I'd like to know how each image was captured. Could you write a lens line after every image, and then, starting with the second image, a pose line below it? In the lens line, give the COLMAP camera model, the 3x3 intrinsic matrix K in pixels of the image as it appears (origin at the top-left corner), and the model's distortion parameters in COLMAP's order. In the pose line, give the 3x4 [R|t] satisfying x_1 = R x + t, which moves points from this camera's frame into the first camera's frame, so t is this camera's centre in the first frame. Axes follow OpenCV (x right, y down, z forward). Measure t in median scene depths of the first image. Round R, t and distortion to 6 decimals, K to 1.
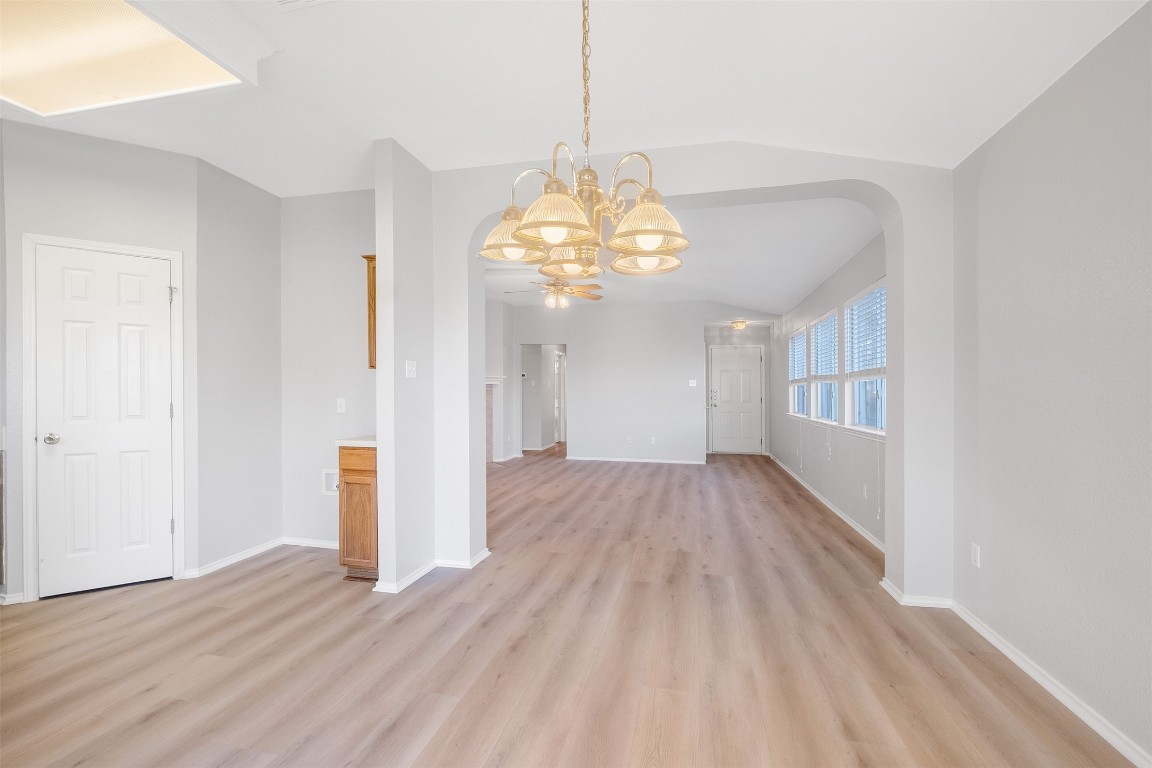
lens RADIAL K [[499.7, 0, 573.4], [0, 499.7, 390.0], [0, 0, 1]] dist [-0.004313, -0.001245]
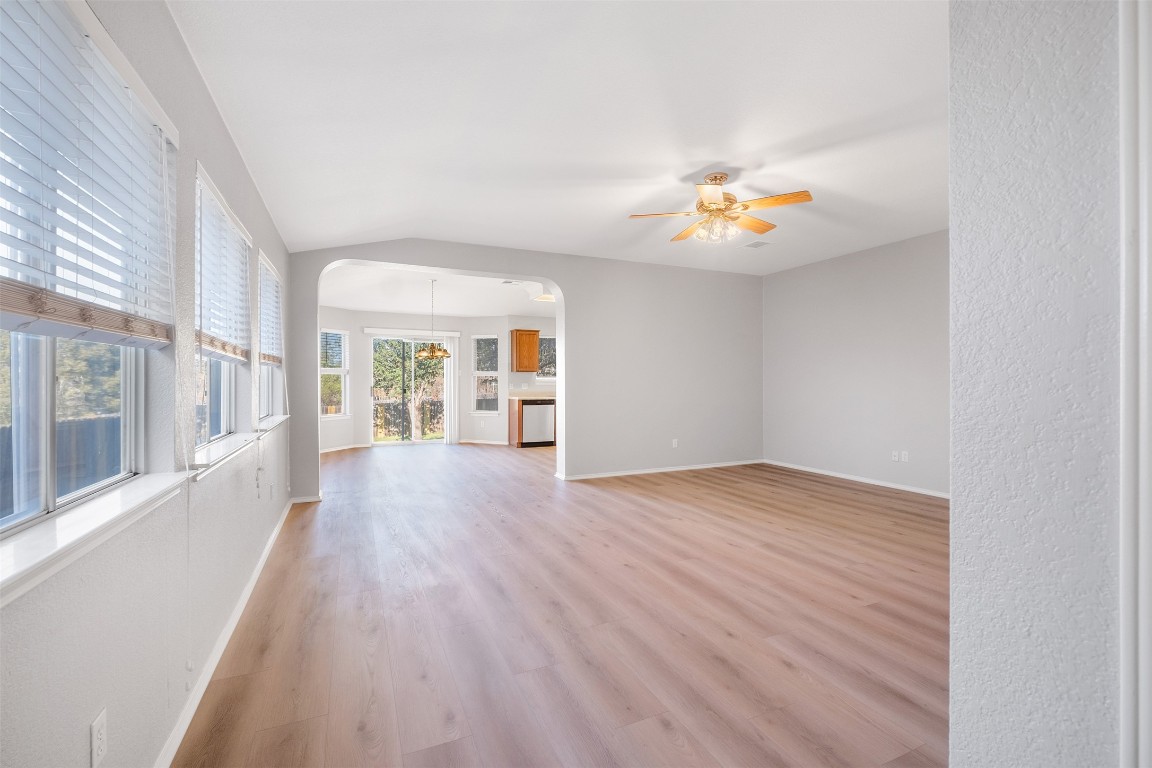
lens RADIAL K [[499.7, 0, 568.7], [0, 499.7, 383.7], [0, 0, 1]] dist [-0.004313, -0.001245]
pose [[-0.800141, 0.000112, -0.599812, 0.301422], [-0.002515, 0.999991, 0.003542, 0.003530], [0.599807, 0.004343, -0.800133, 0.879095]]
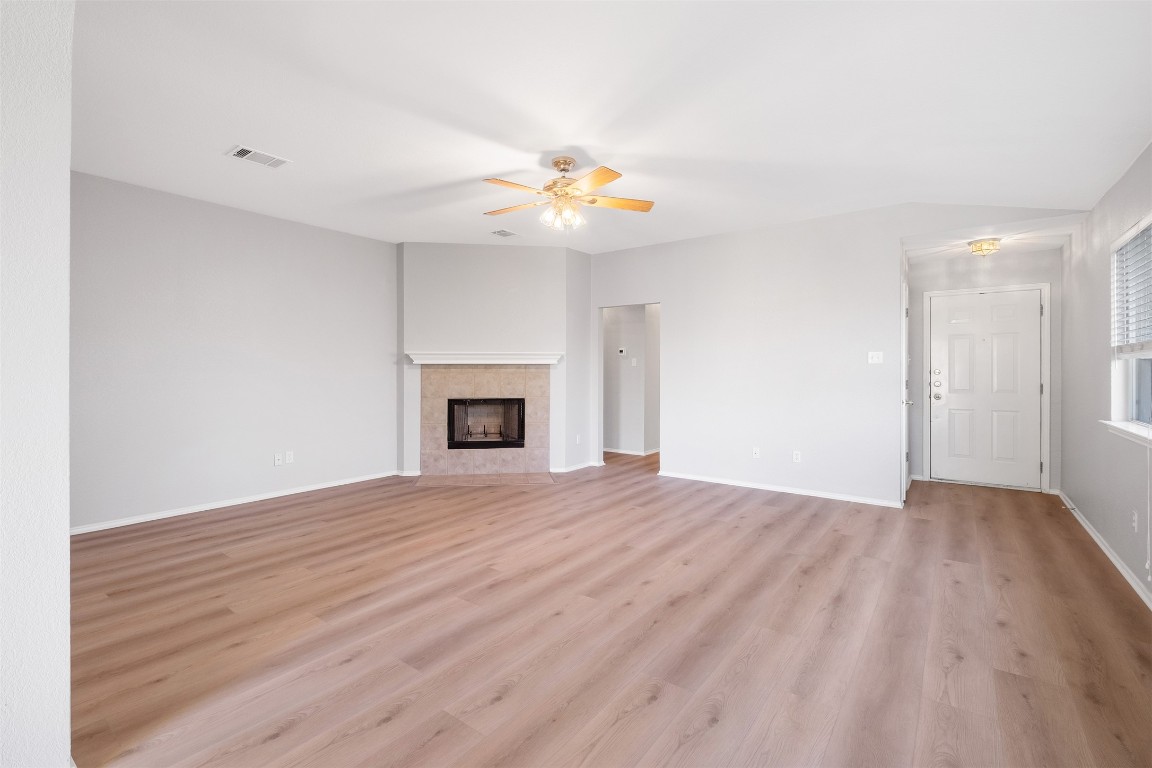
lens RADIAL K [[499.7, 0, 566.6], [0, 499.7, 376.3], [0, 0, 1]] dist [-0.004313, -0.001245]
pose [[0.909819, -0.001134, -0.415004, 0.134477], [0.005624, 0.999938, 0.009597, -0.000289], [0.414967, -0.011066, 0.909769, 0.305878]]
